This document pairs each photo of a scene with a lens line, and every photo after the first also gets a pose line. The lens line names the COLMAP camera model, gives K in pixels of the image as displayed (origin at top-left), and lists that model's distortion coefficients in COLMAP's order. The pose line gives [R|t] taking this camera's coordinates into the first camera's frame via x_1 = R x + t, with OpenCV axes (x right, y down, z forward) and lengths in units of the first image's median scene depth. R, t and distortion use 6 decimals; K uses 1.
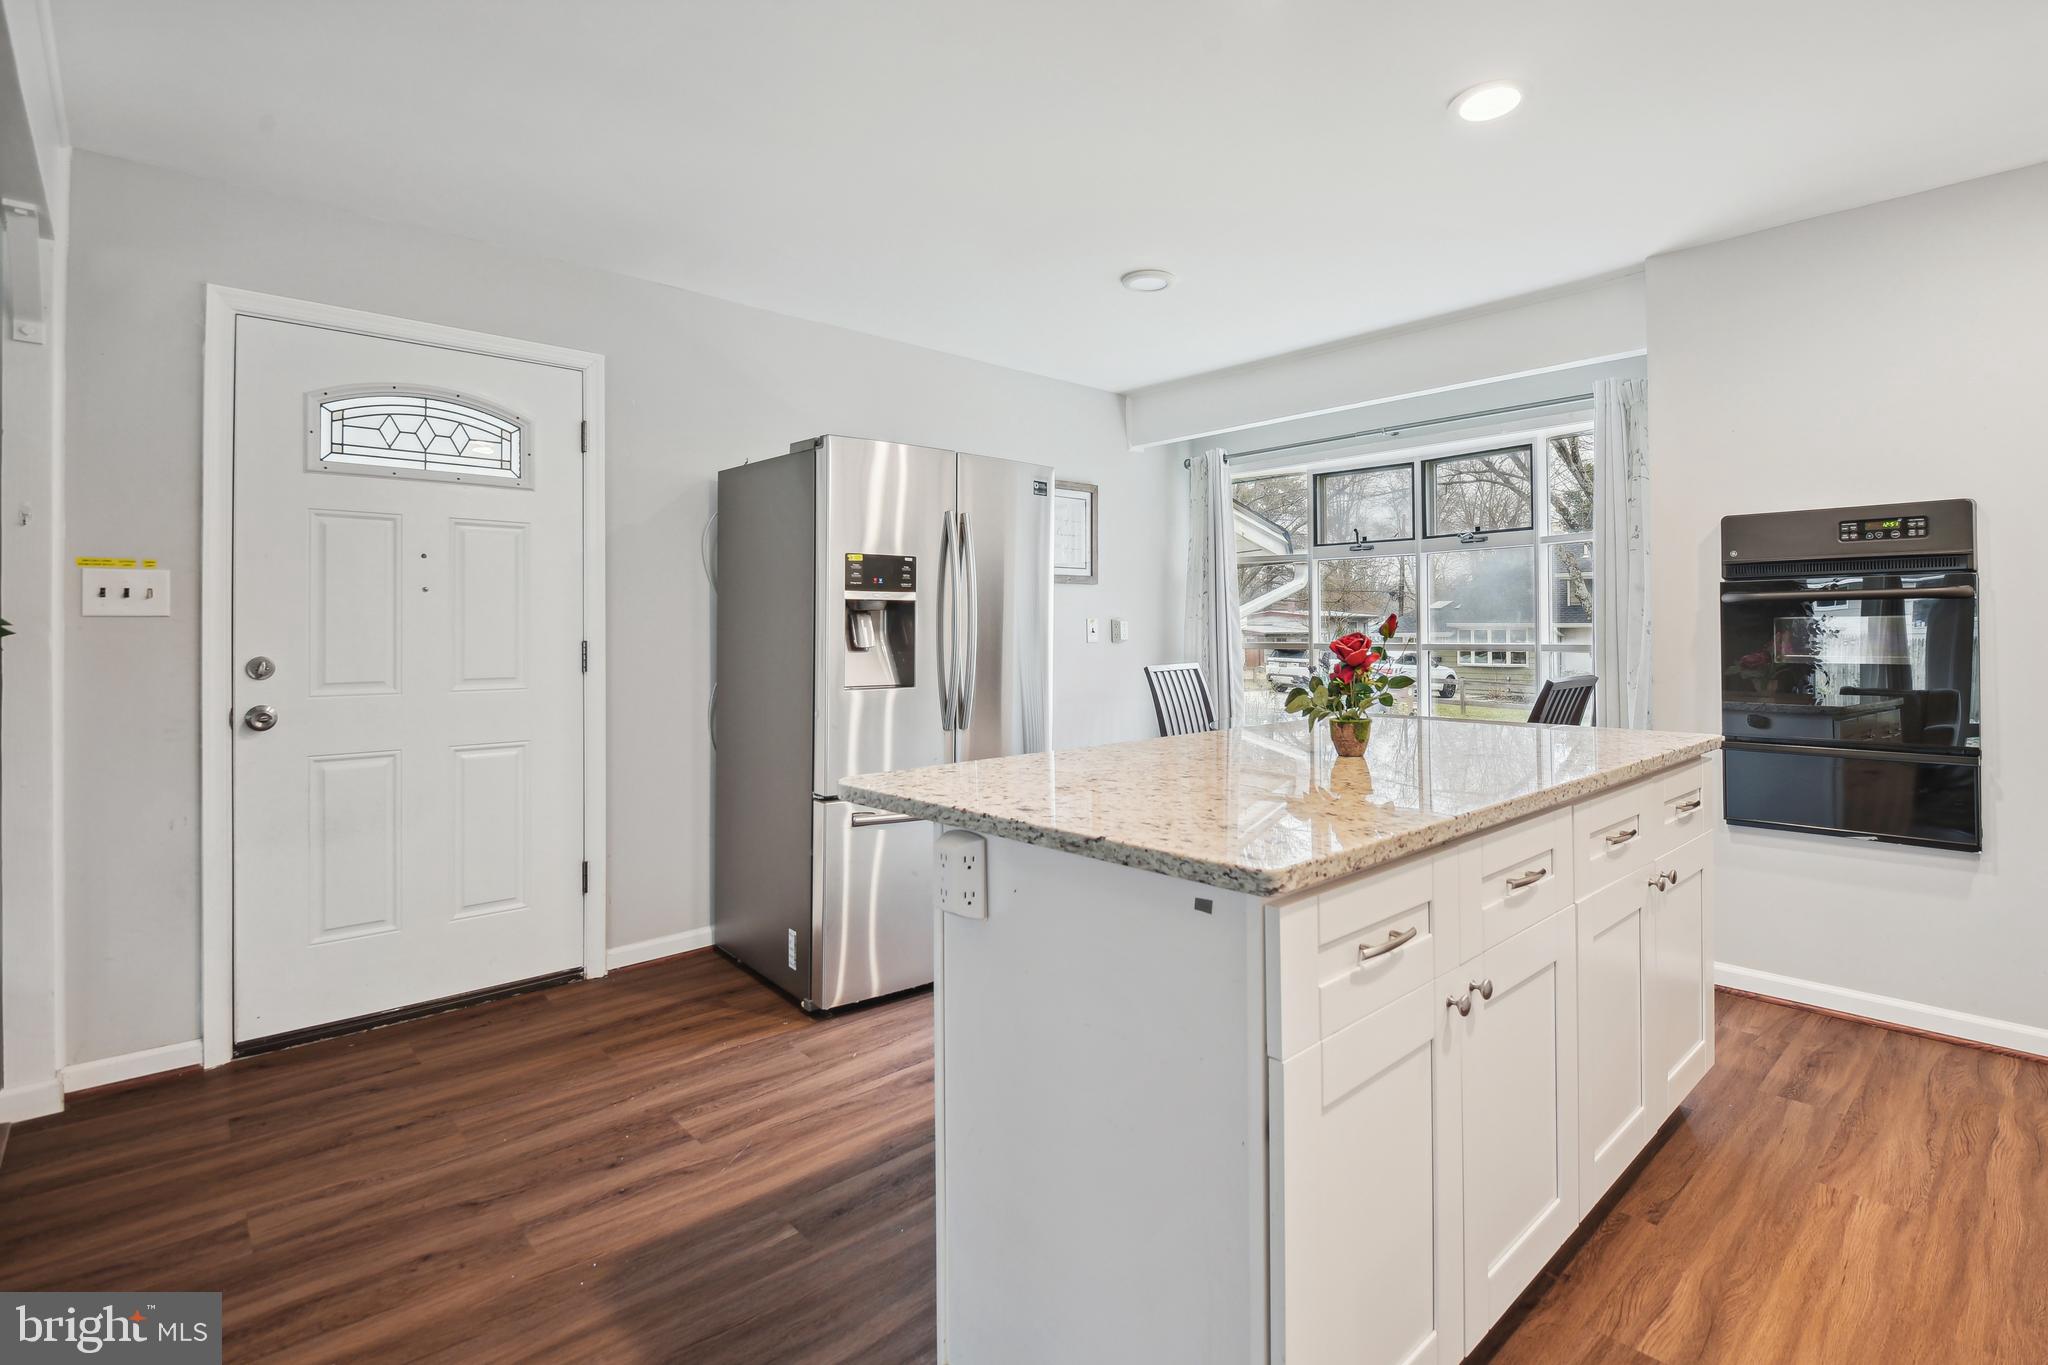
lens RADIAL K [[963.1, 0, 1059.6], [0, 963.1, 623.7], [0, 0, 1]] dist [0.003783, -0.010533]
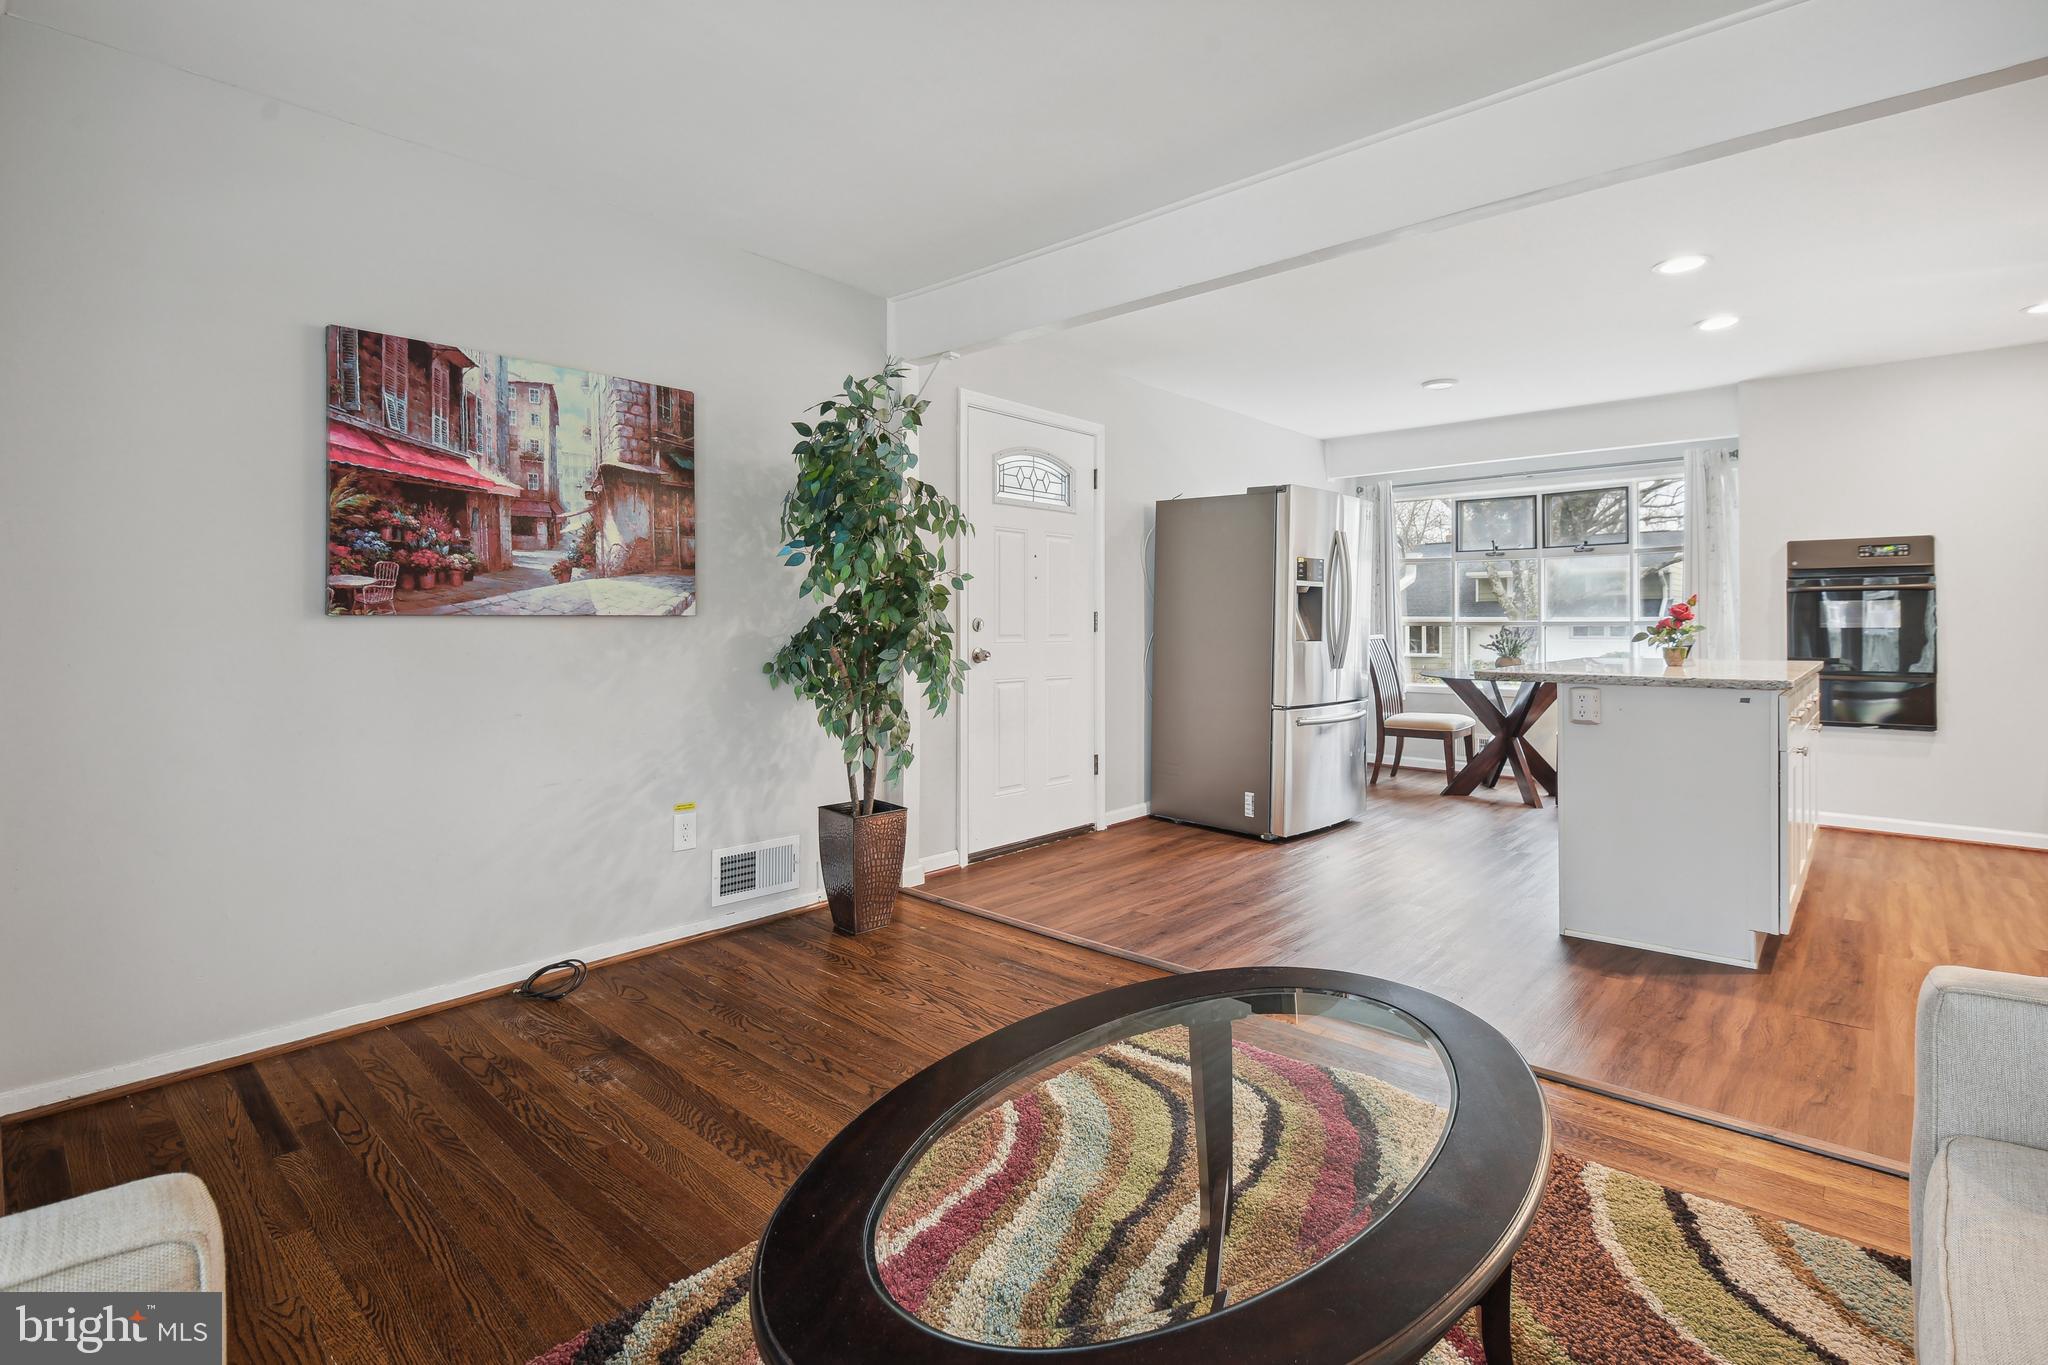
lens RADIAL K [[963.1, 0, 1039.6], [0, 963.1, 620.0], [0, 0, 1]] dist [0.003783, -0.010533]
pose [[0.995726, 0.005615, 0.092186, -0.801733], [-0.005829, 0.999981, 0.002056, 0.031706], [-0.092173, -0.002585, 0.995740, -0.579466]]
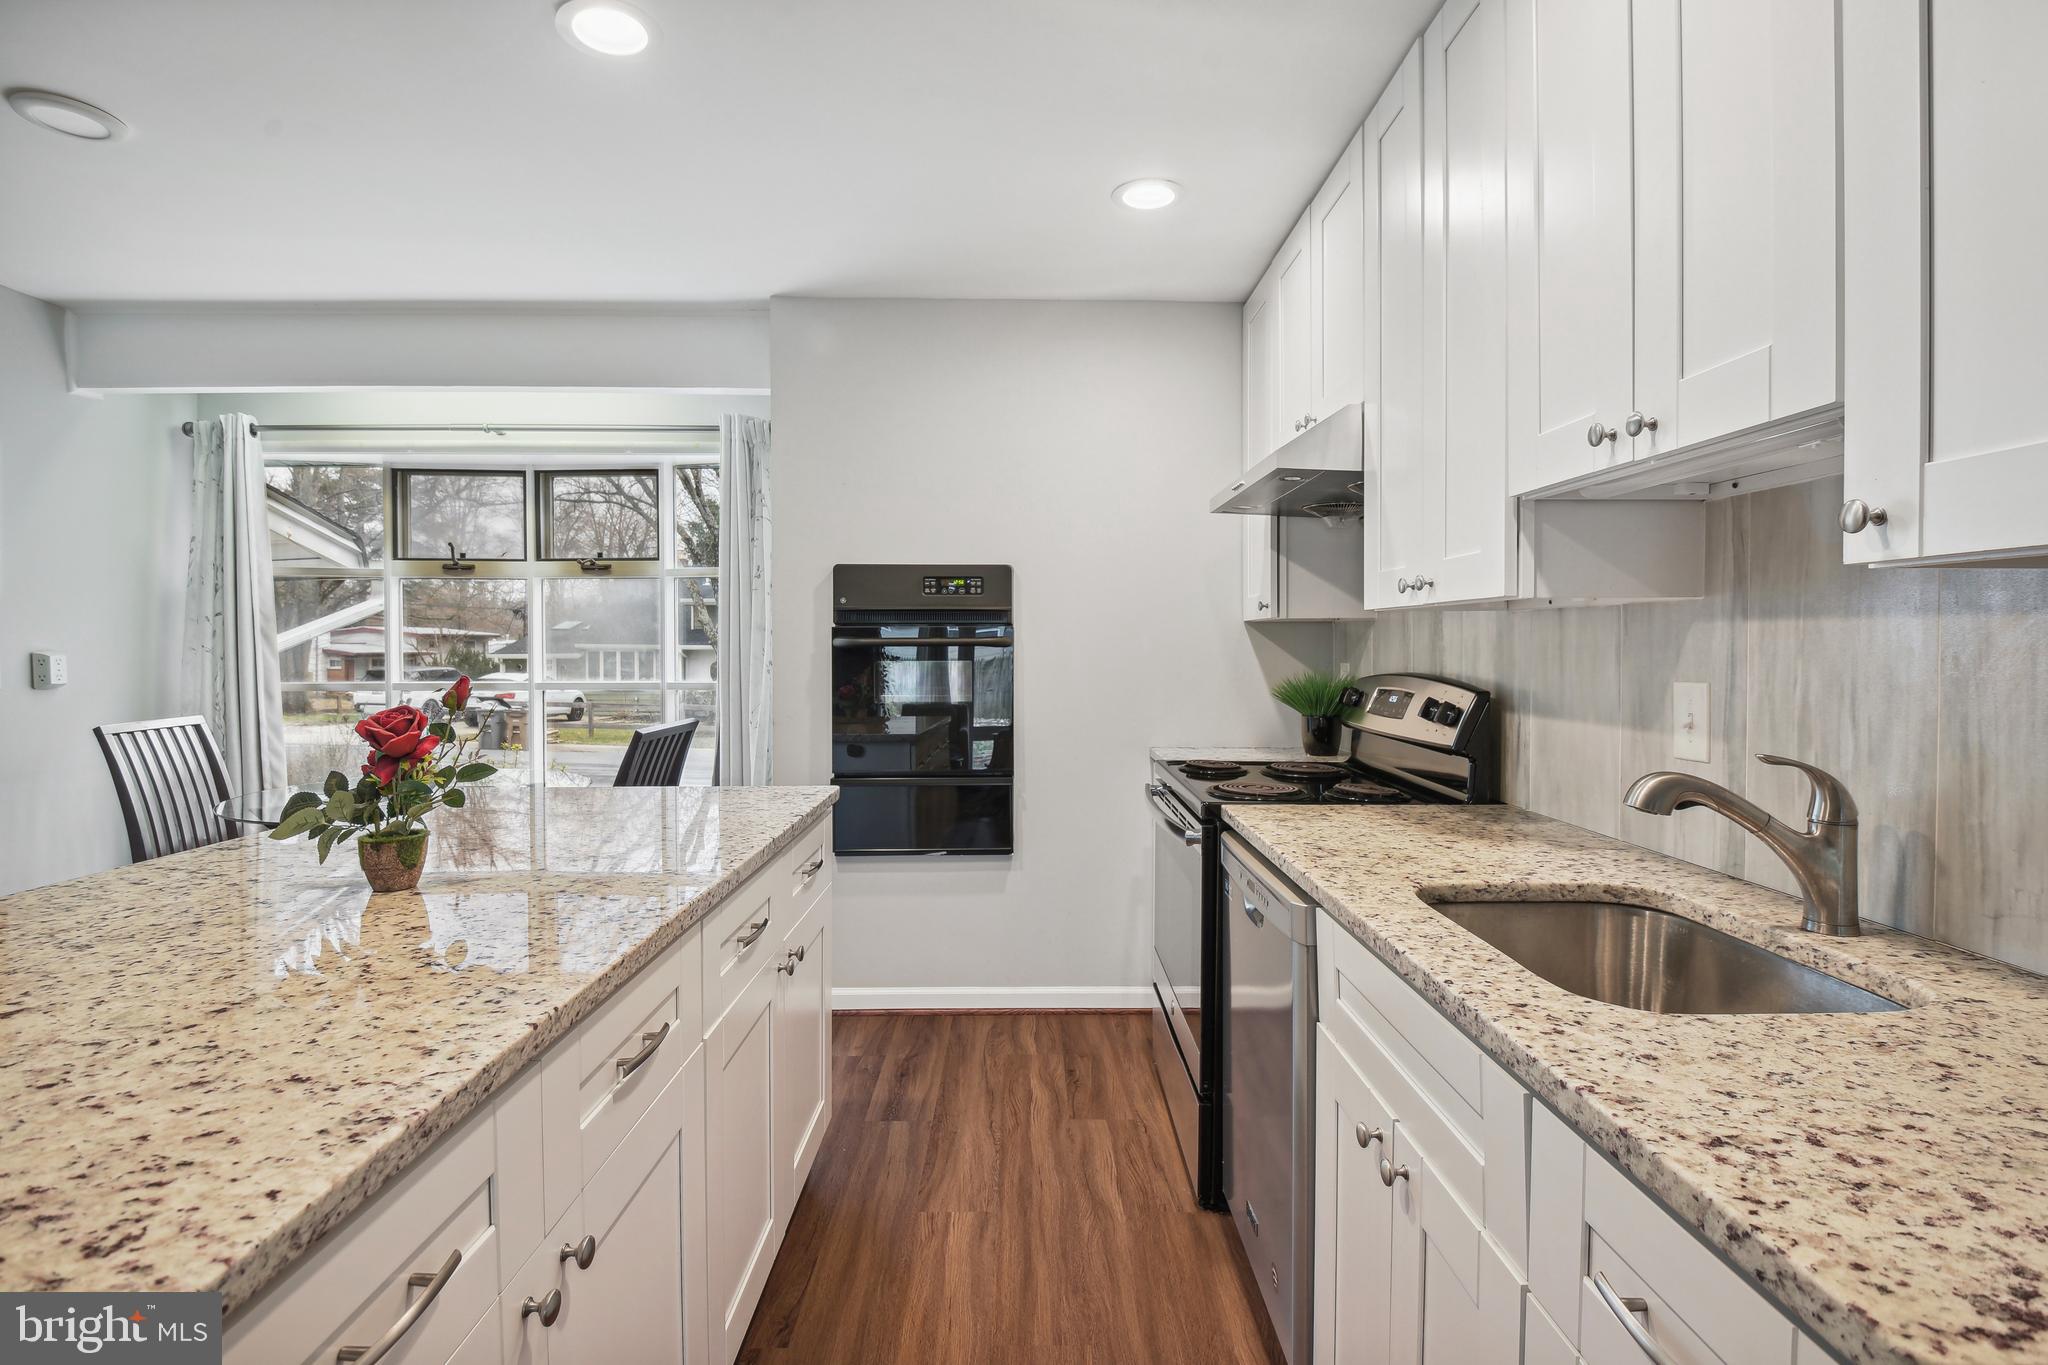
lens RADIAL K [[963.1, 0, 1024.9], [0, 963.1, 662.0], [0, 0, 1]] dist [0.003783, -0.010533]
pose [[0.682945, -0.003396, 0.730462, 0.071722], [-0.009445, 0.999865, 0.013479, -0.021899], [-0.730409, -0.016105, 0.682820, 0.141884]]
